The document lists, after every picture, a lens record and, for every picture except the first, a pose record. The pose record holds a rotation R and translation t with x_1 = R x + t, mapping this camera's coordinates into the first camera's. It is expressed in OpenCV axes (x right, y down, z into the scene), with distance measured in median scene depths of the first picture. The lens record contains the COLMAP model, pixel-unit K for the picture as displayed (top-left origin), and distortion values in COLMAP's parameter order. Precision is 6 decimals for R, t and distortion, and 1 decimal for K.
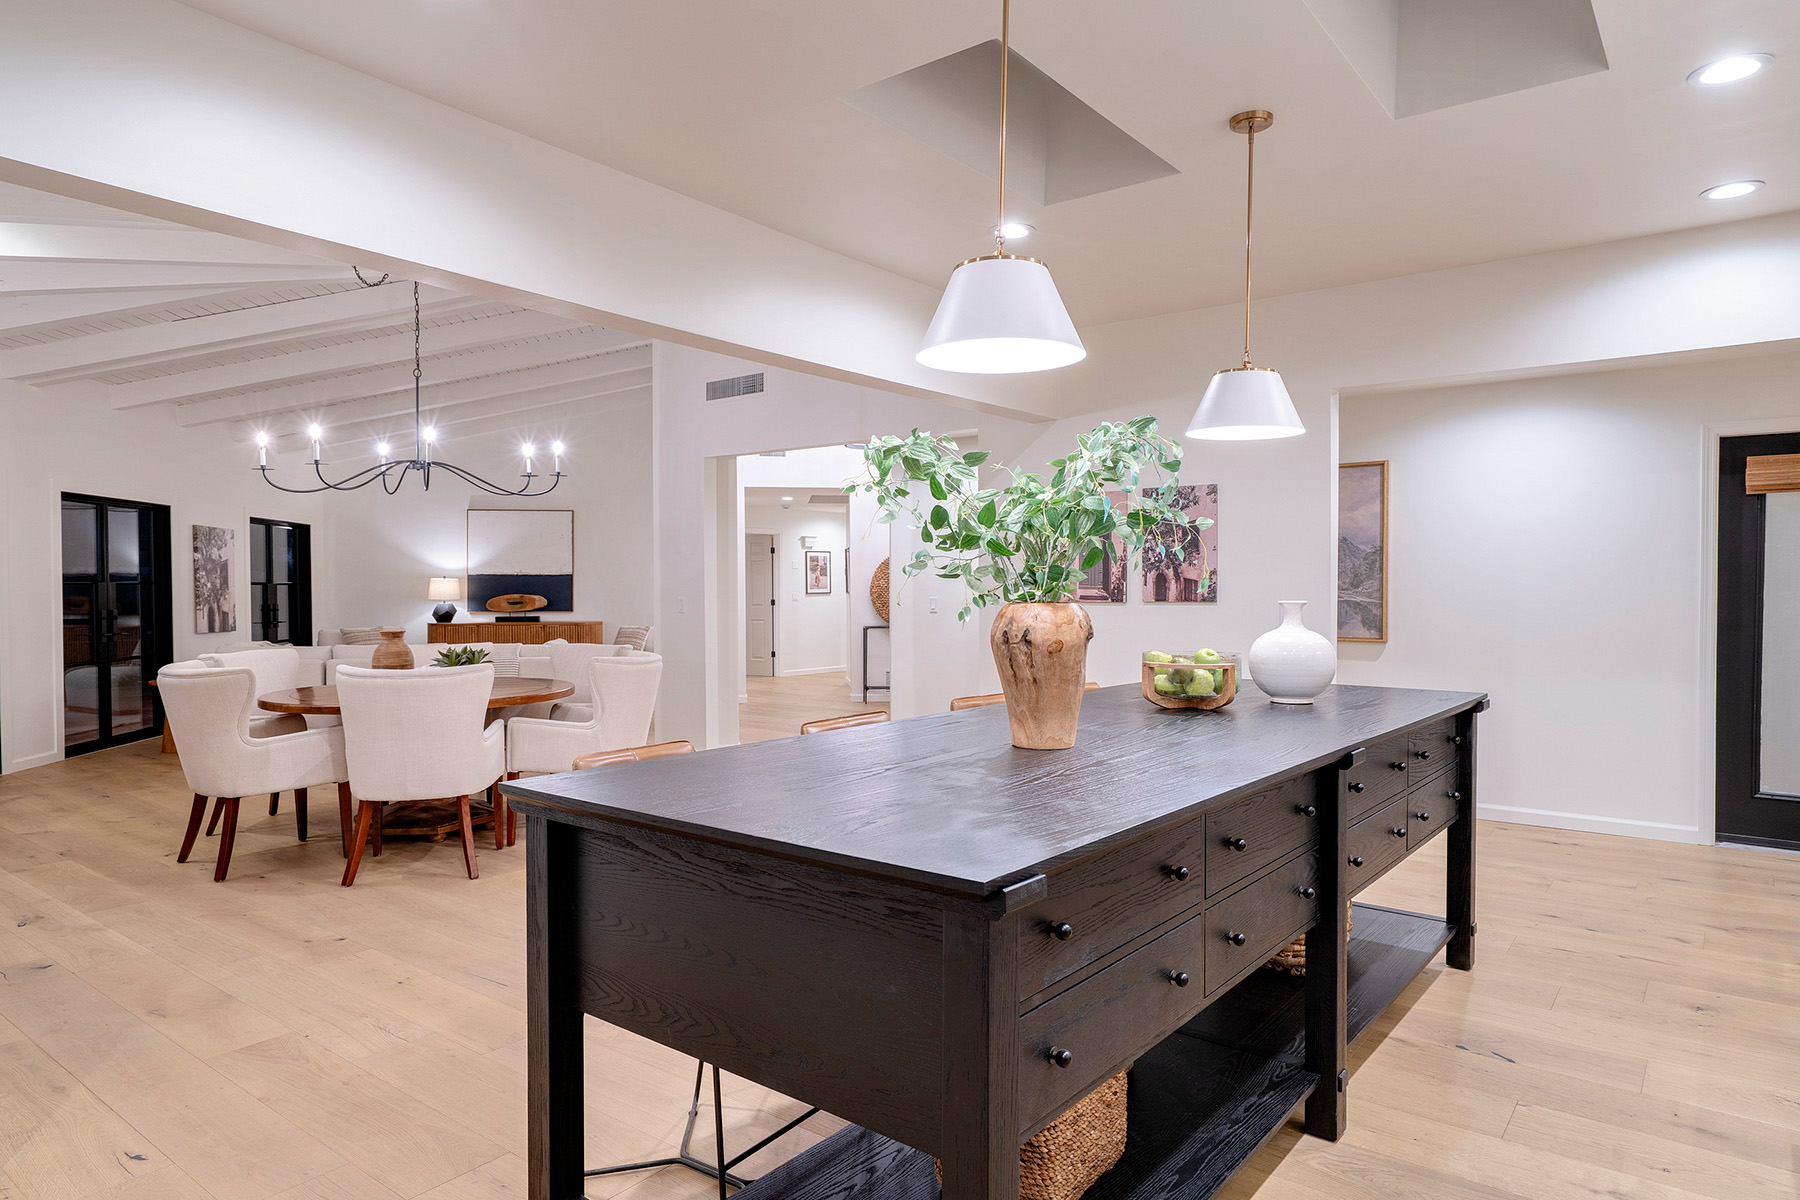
lens RADIAL K [[1051.6, 0, 900.0], [0, 1051.6, 600.0], [0, 0, 1]] dist [-0.005640, -0.000876]
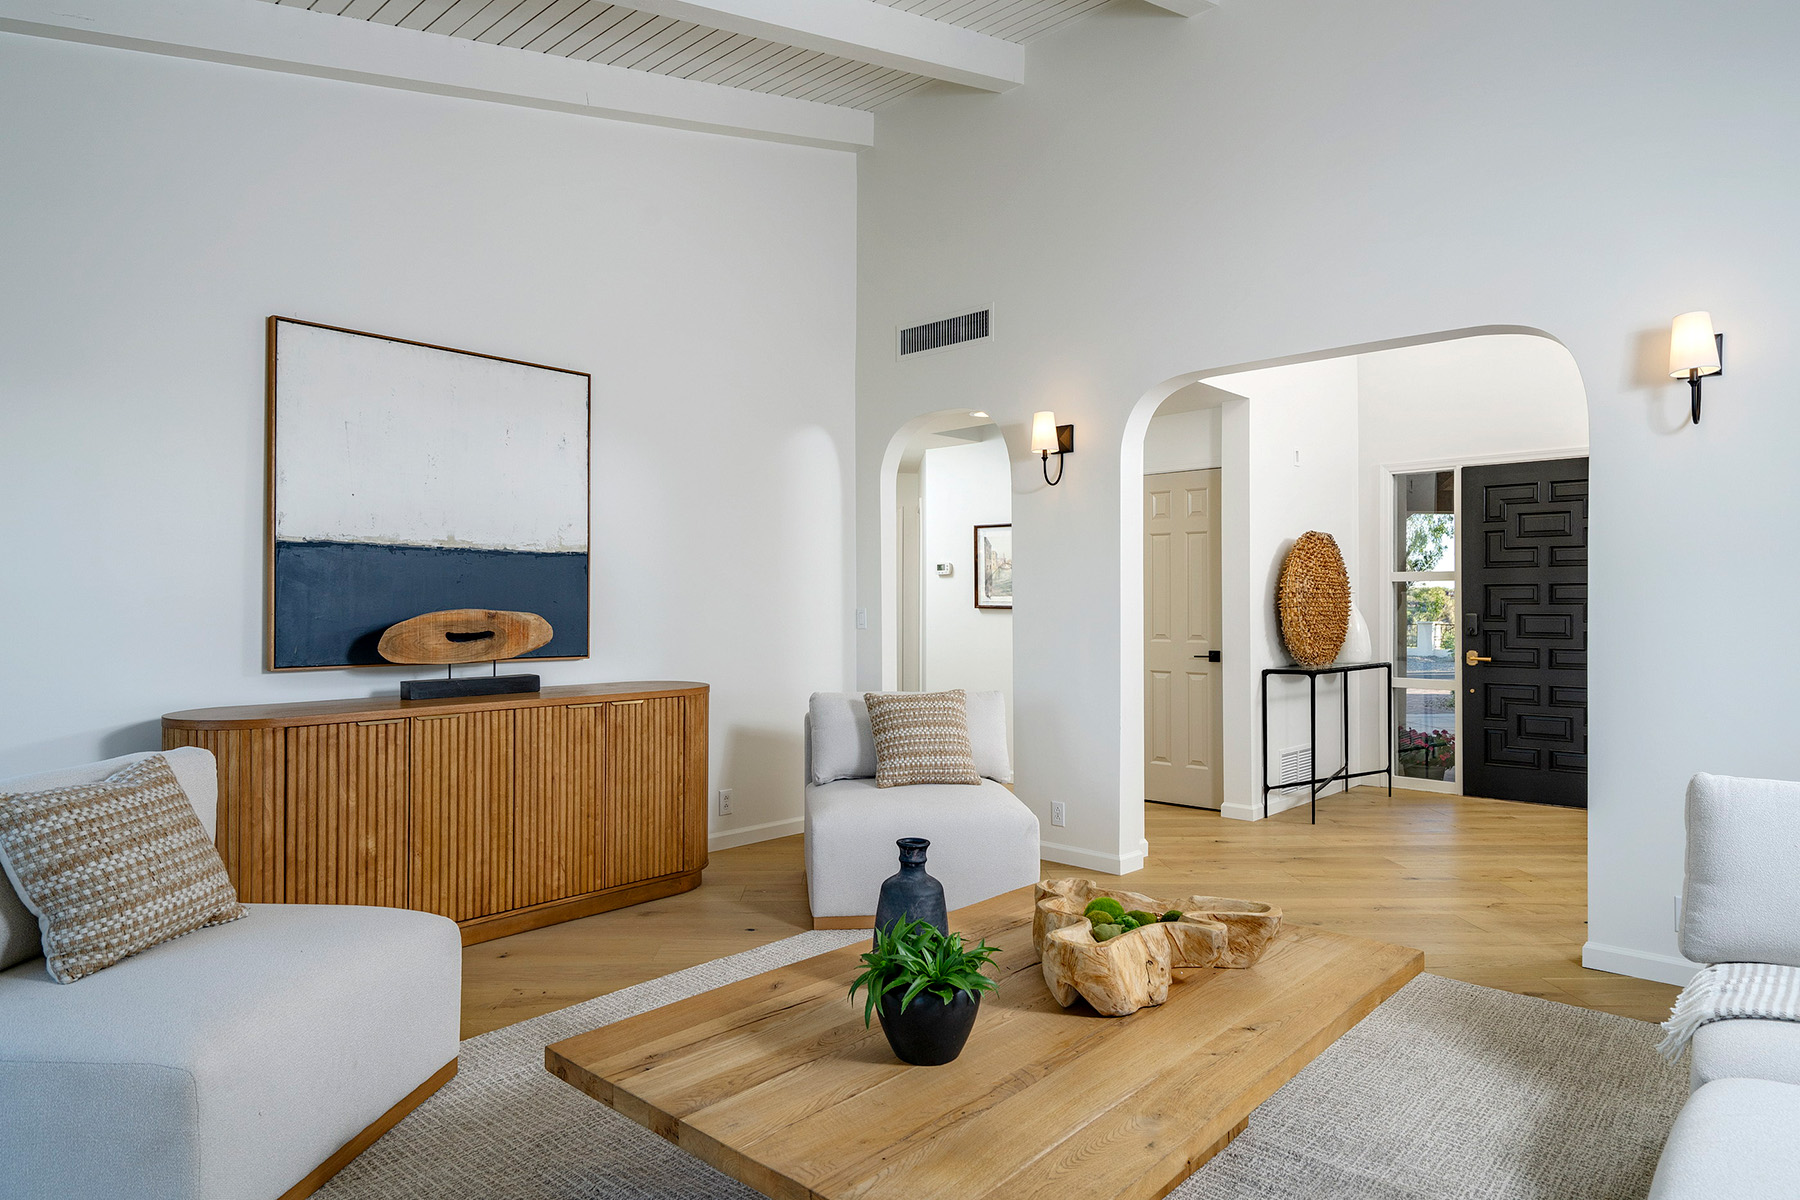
lens RADIAL K [[1051.6, 0, 900.0], [0, 1051.6, 600.0], [0, 0, 1]] dist [-0.005640, -0.000876]
pose [[0.763124, 0.011937, 0.646142, -0.470349], [-0.002461, 0.999876, -0.015566, -0.003274], [-0.646247, 0.010289, 0.763059, 0.682979]]
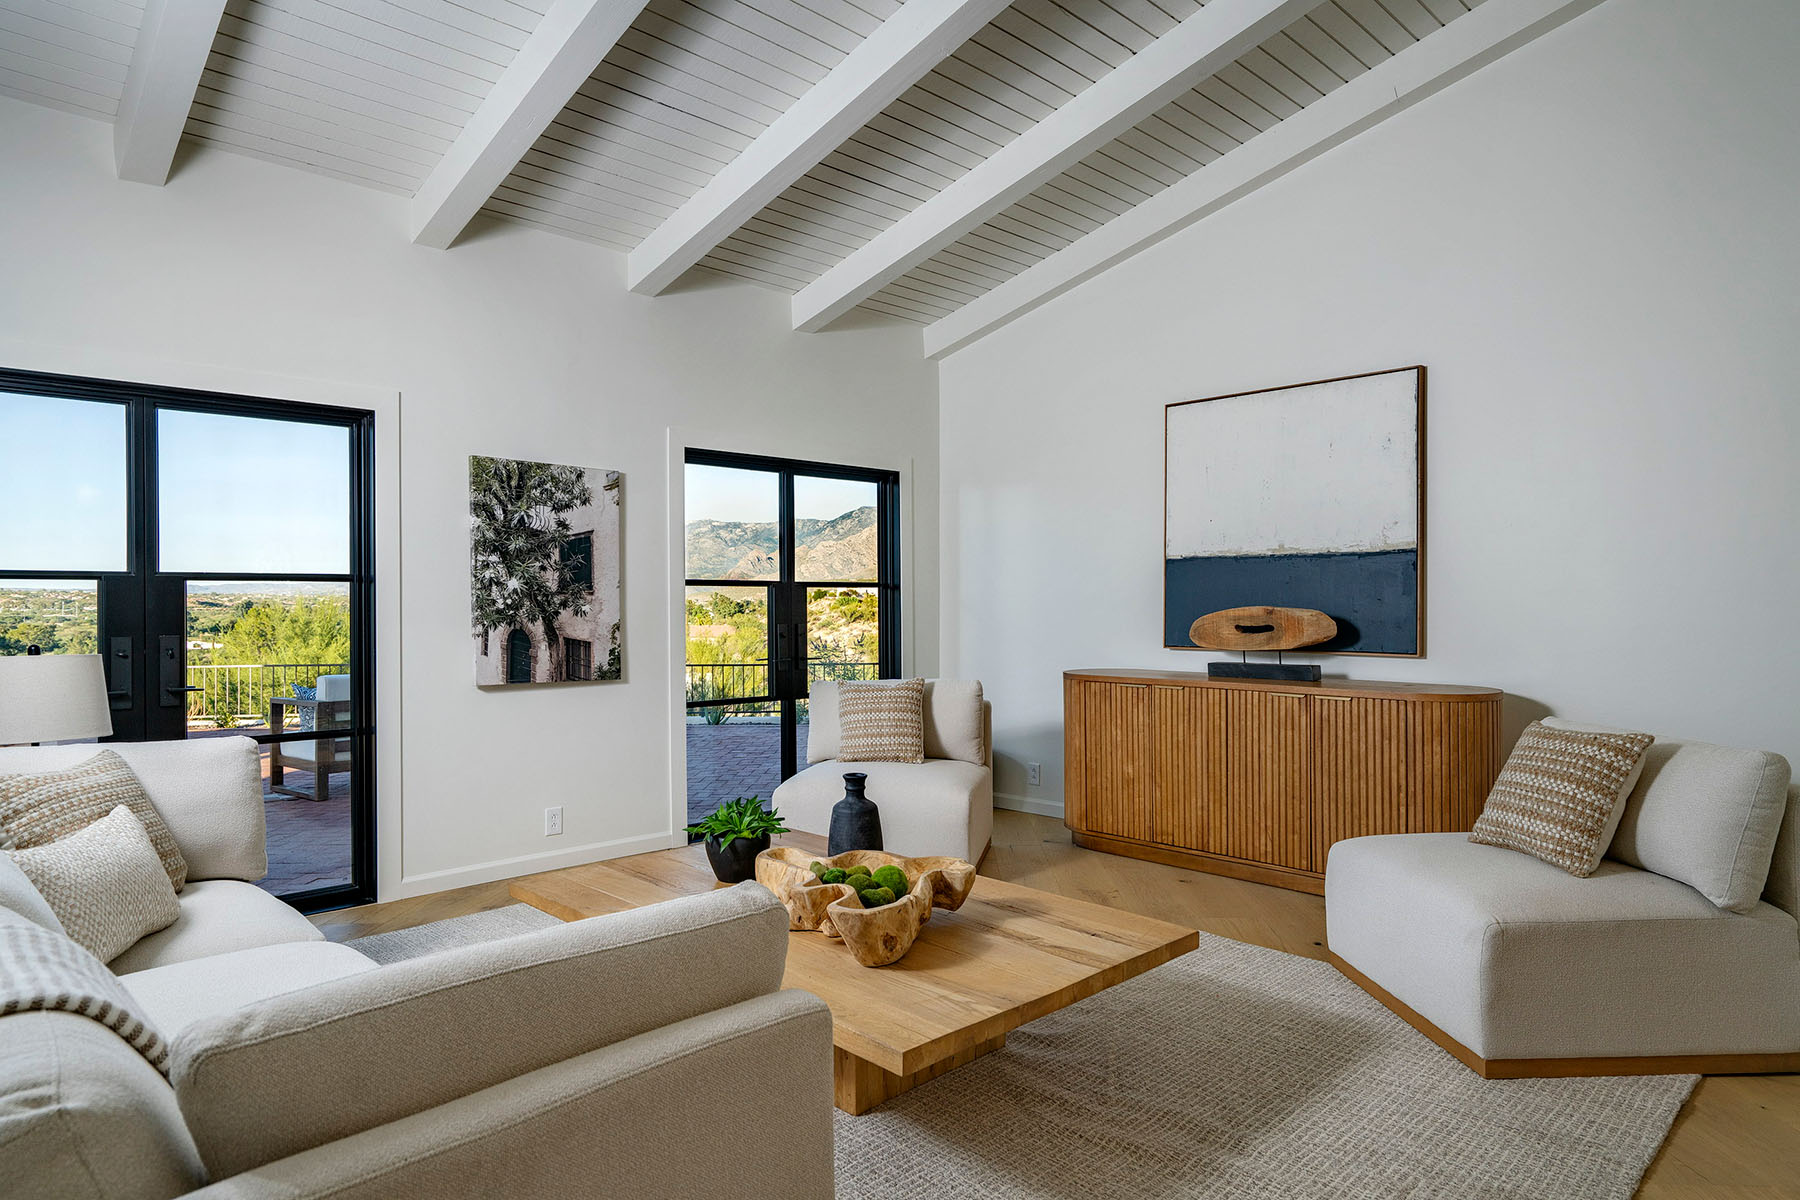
lens RADIAL K [[1051.6, 0, 900.0], [0, 1051.6, 600.0], [0, 0, 1]] dist [-0.005640, -0.000876]
pose [[0.585977, 0.002827, -0.810323, -0.137648], [-0.006442, 0.999979, -0.001170, -0.006049], [0.810302, 0.005905, 0.585983, 0.680752]]
